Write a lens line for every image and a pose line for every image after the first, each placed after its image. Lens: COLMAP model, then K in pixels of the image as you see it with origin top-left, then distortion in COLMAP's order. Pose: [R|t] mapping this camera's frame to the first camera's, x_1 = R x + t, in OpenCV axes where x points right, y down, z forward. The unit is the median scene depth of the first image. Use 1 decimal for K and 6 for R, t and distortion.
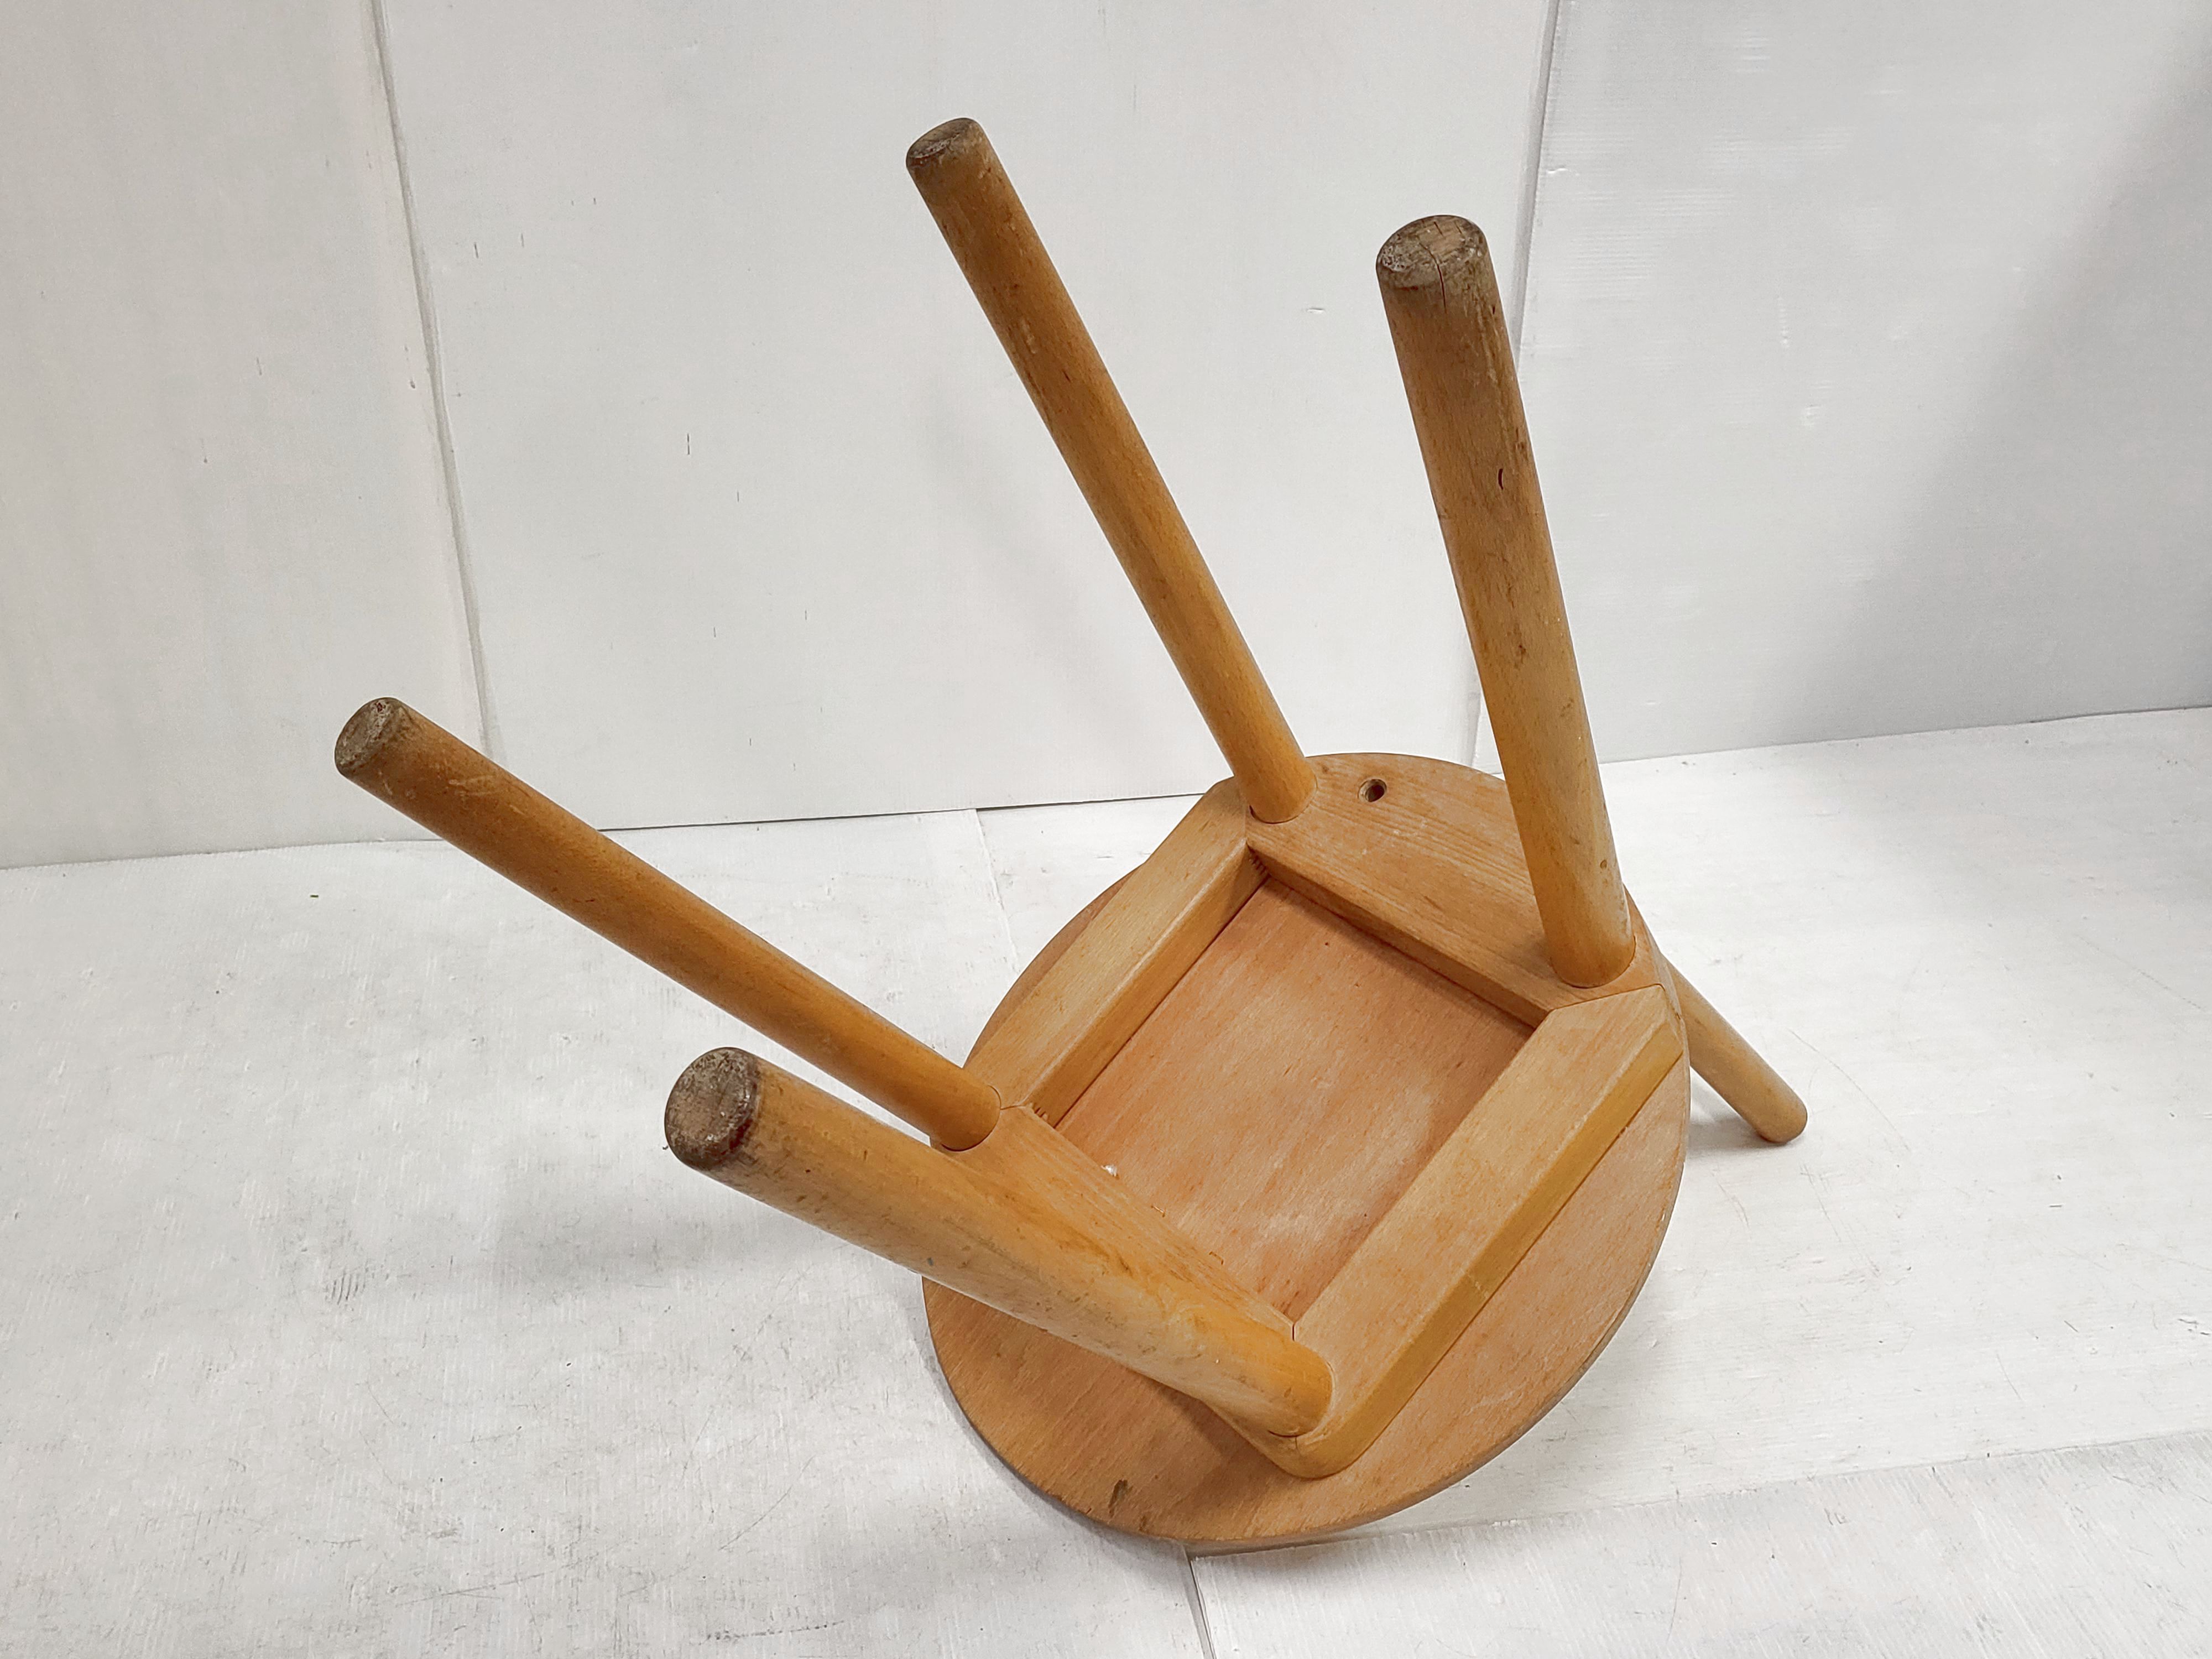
lens RADIAL K [[1895.5, 0, 1083.7], [0, 1895.5, 724.9], [0, 0, 1]] dist [-0.031358, 0.080209]
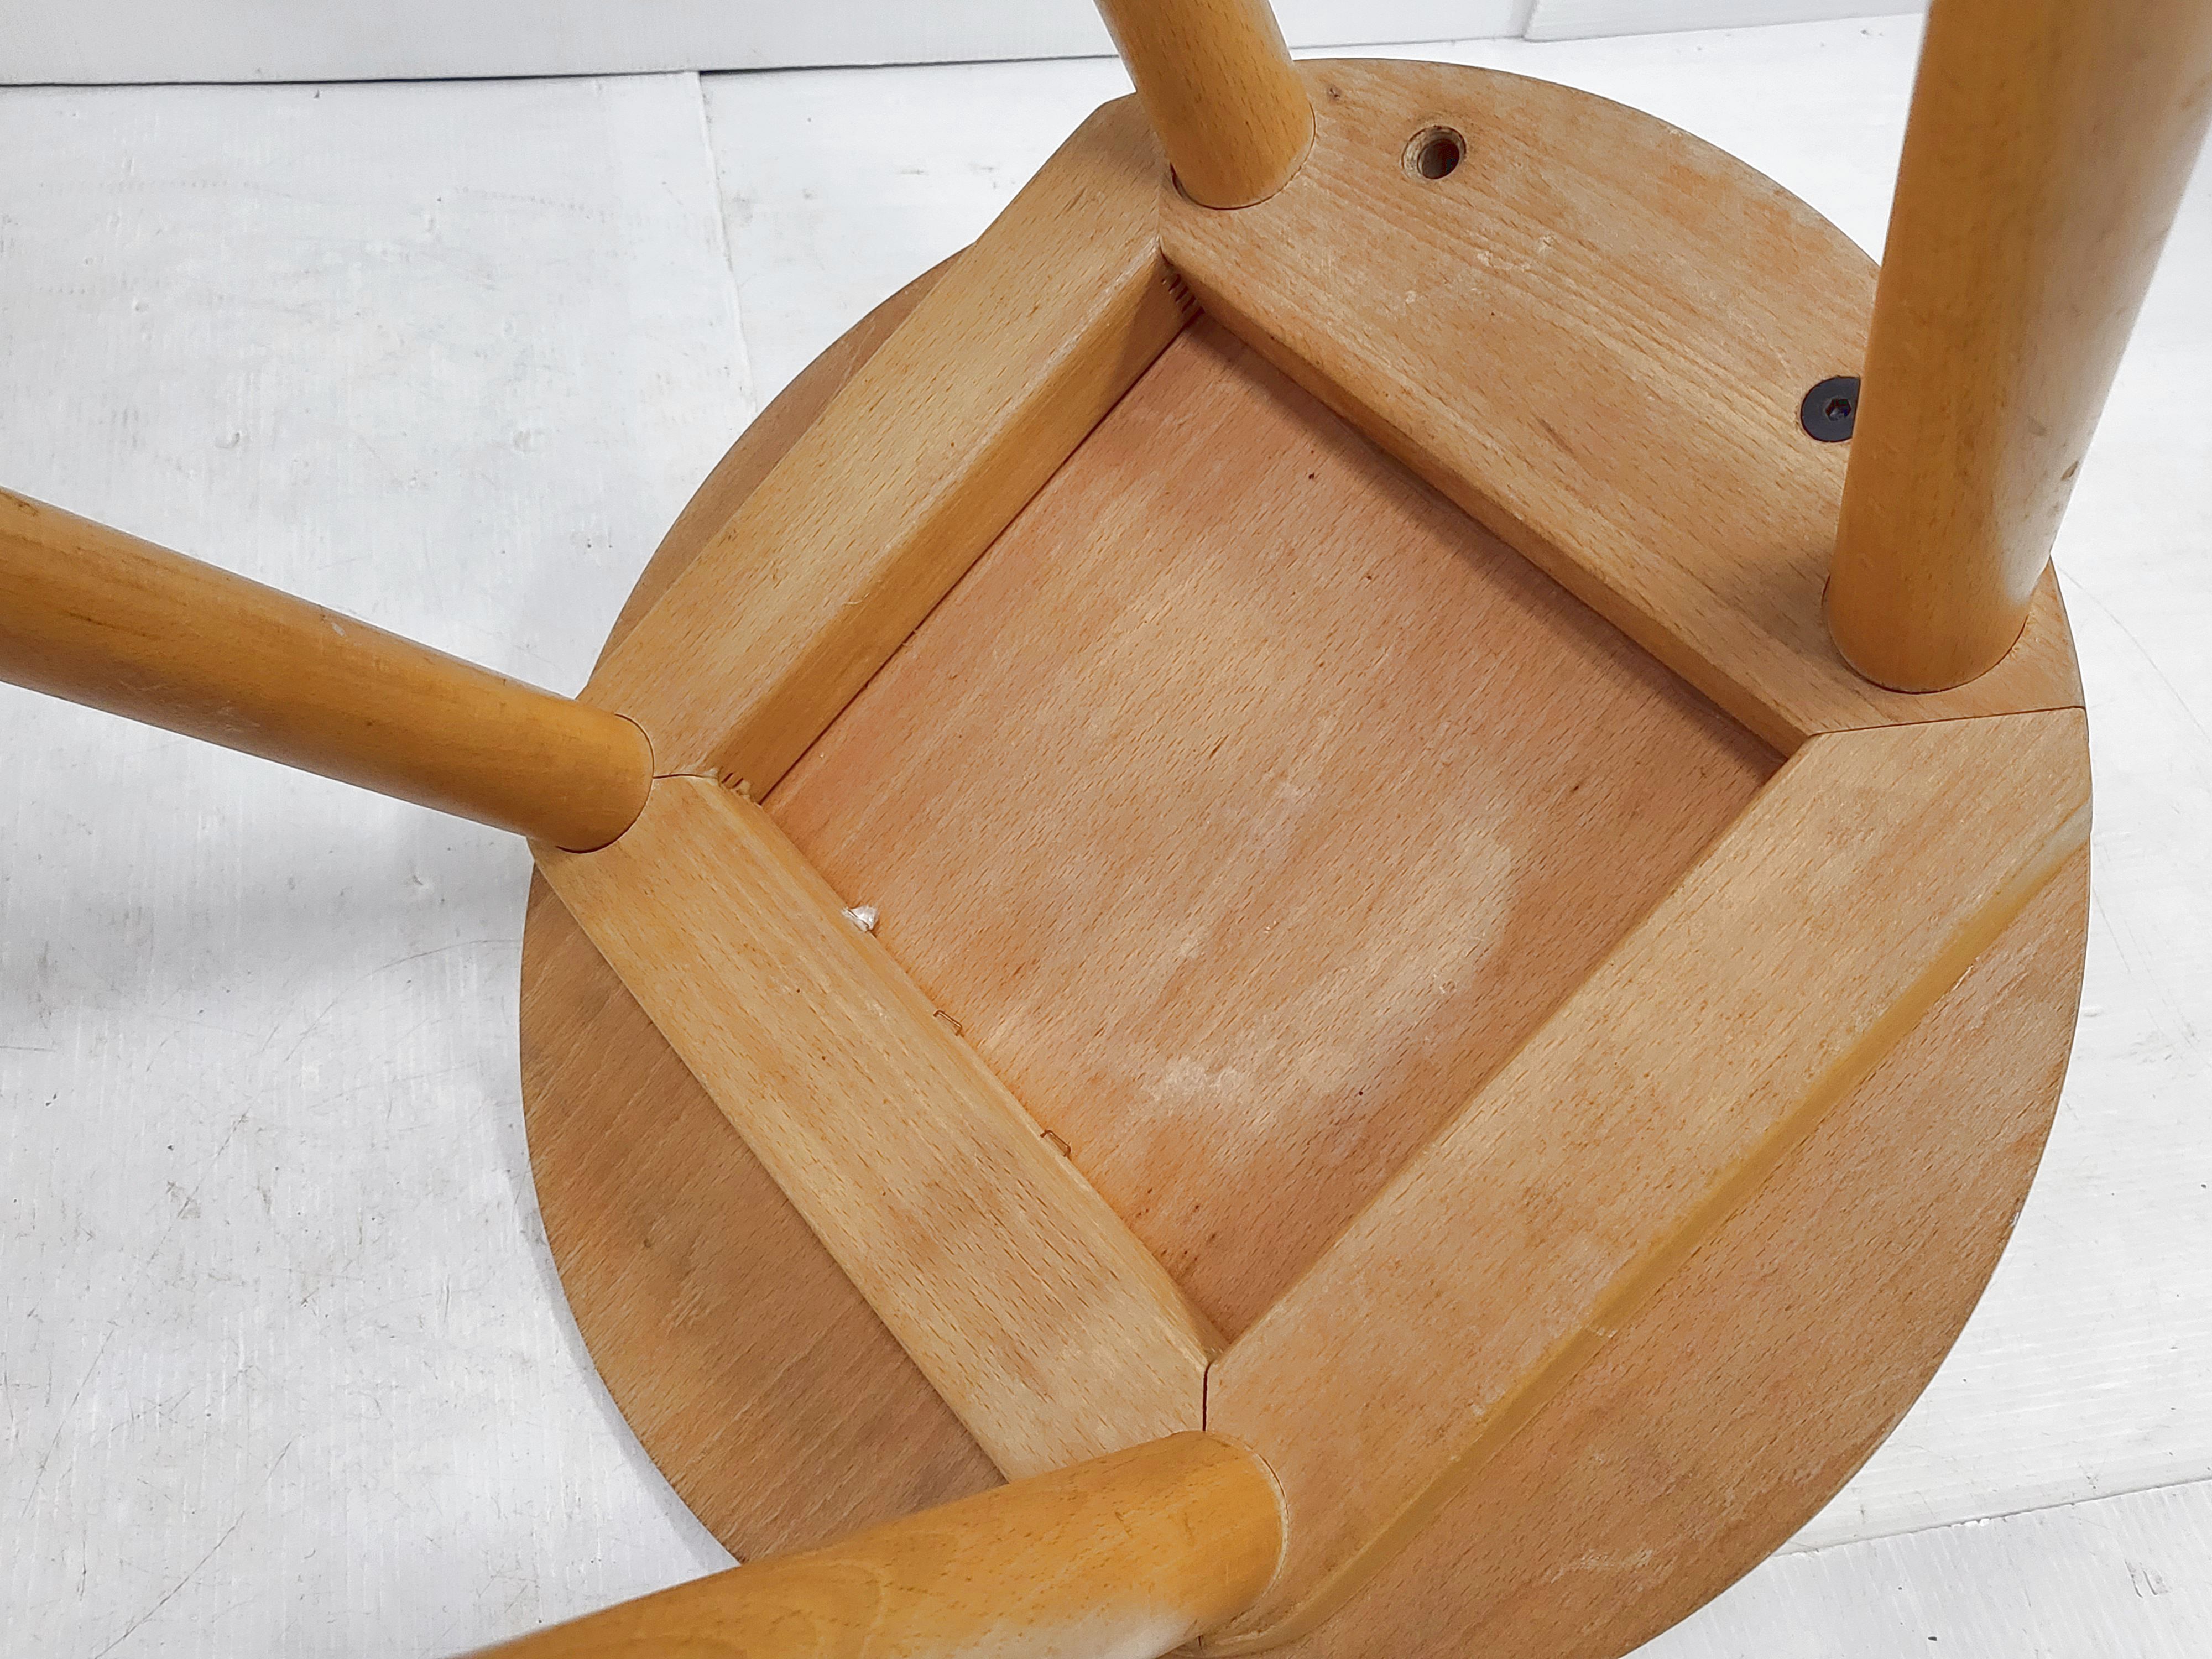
lens RADIAL K [[1895.5, 0, 1083.7], [0, 1895.5, 724.9], [0, 0, 1]] dist [-0.031358, 0.080209]
pose [[0.997562, 0.016625, 0.067776, 0.037796], [-0.043187, 0.909960, 0.412440, -0.026623], [-0.054817, -0.414362, 0.908460, 0.540454]]
